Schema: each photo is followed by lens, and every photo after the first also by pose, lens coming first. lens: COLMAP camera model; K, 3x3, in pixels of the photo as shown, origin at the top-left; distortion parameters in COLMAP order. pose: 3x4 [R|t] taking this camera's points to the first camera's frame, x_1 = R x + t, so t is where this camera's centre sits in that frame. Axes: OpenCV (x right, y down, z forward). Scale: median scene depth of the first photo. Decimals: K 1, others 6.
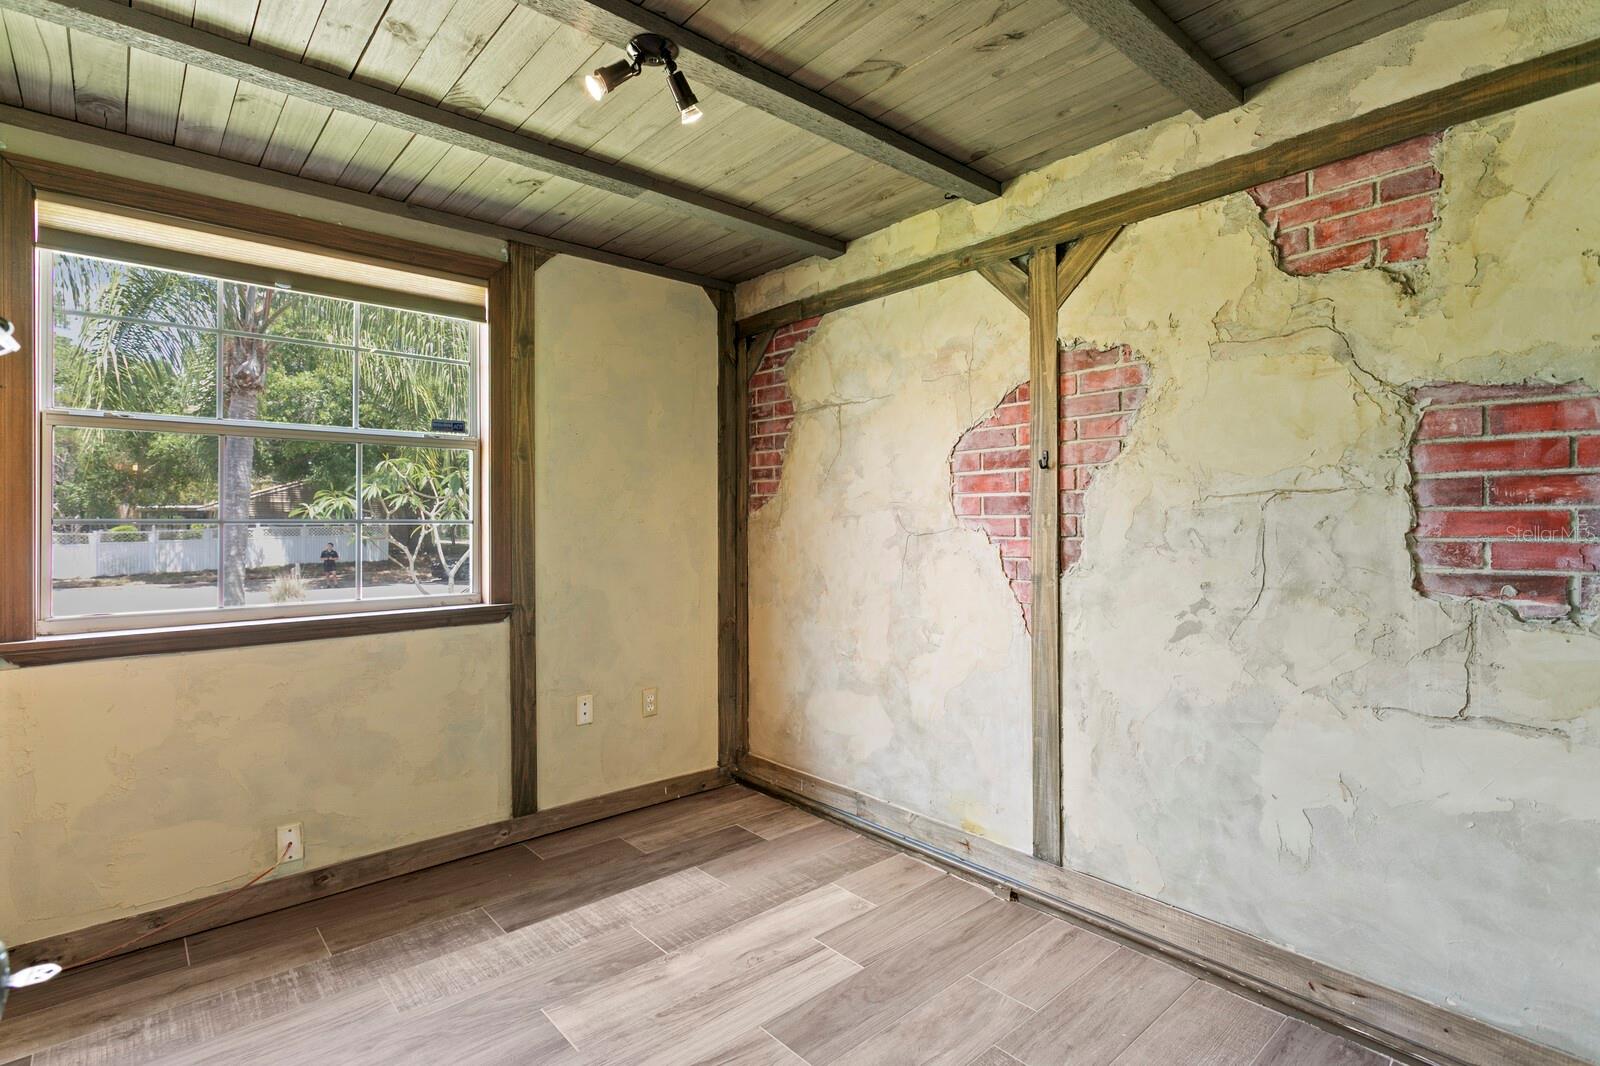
lens RADIAL K [[770.5, 0, 775.4], [0, 770.5, 531.4], [0, 0, 1]] dist [0.003755, 0.000972]
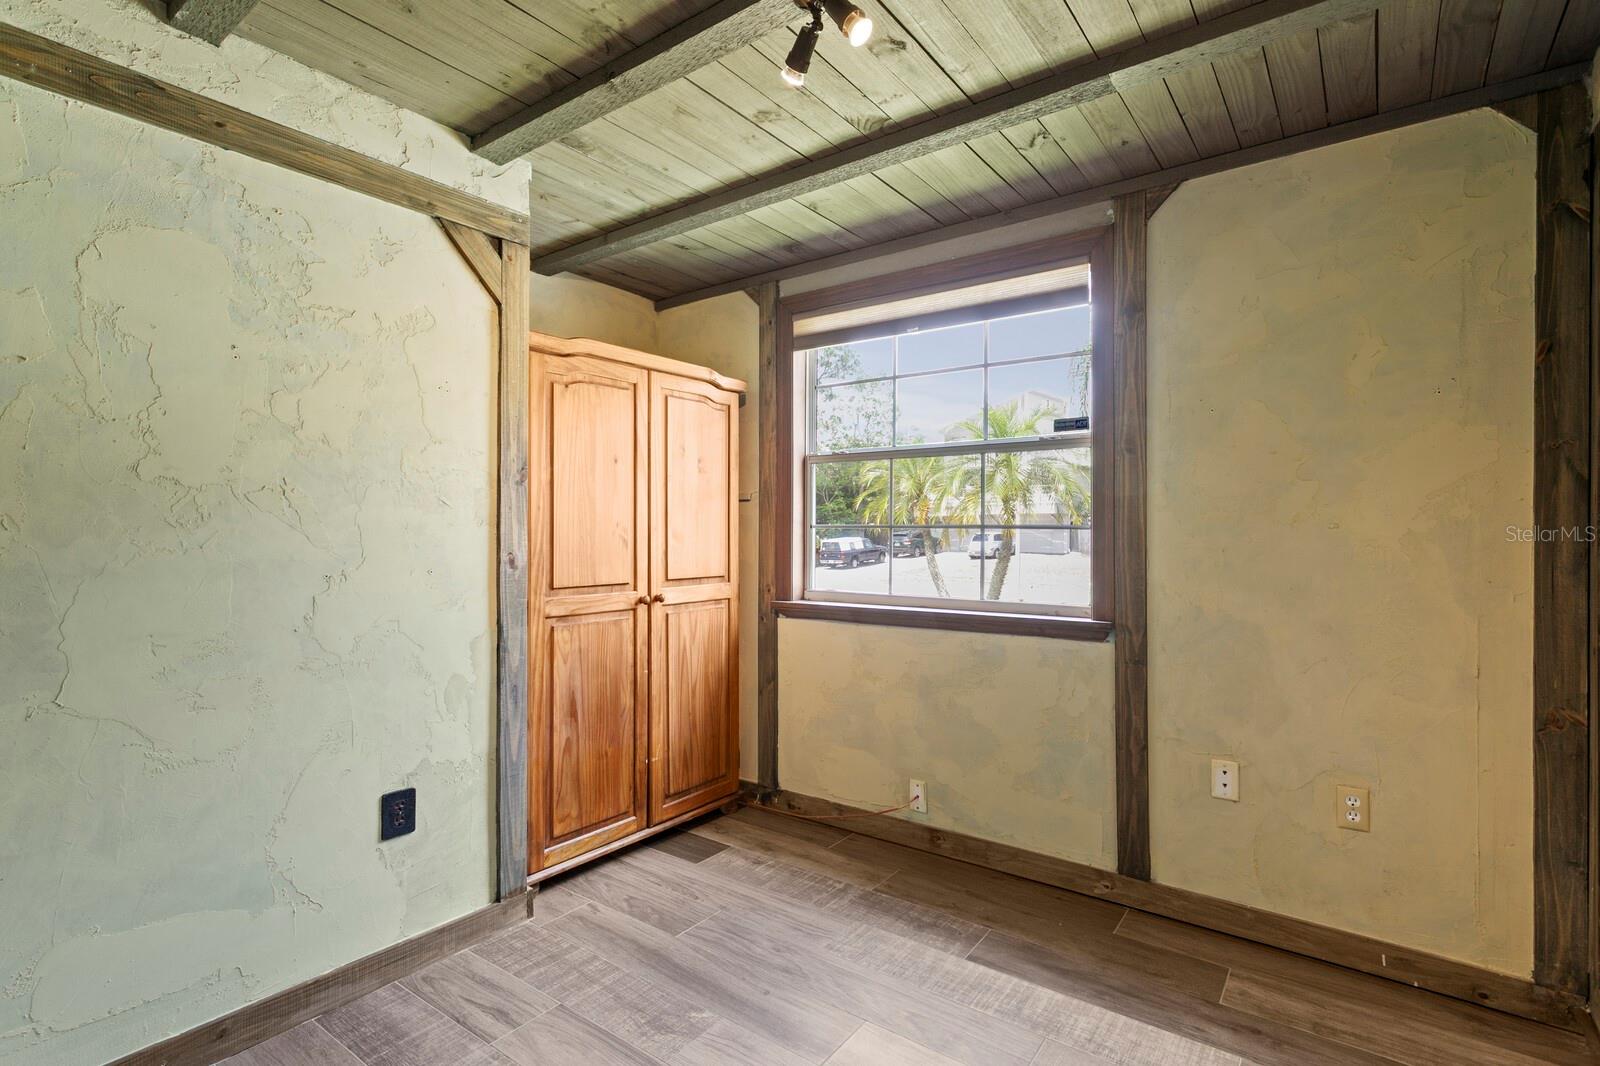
lens RADIAL K [[789.4, 0, 791.0], [0, 789.4, 545.9], [0, 0, 1]] dist [0.008484, 0.000730]
pose [[0.218469, 0.023154, -0.975569, 0.452086], [-0.014983, 0.999680, 0.020371, -0.004171], [0.975729, 0.010167, 0.218747, 0.475192]]
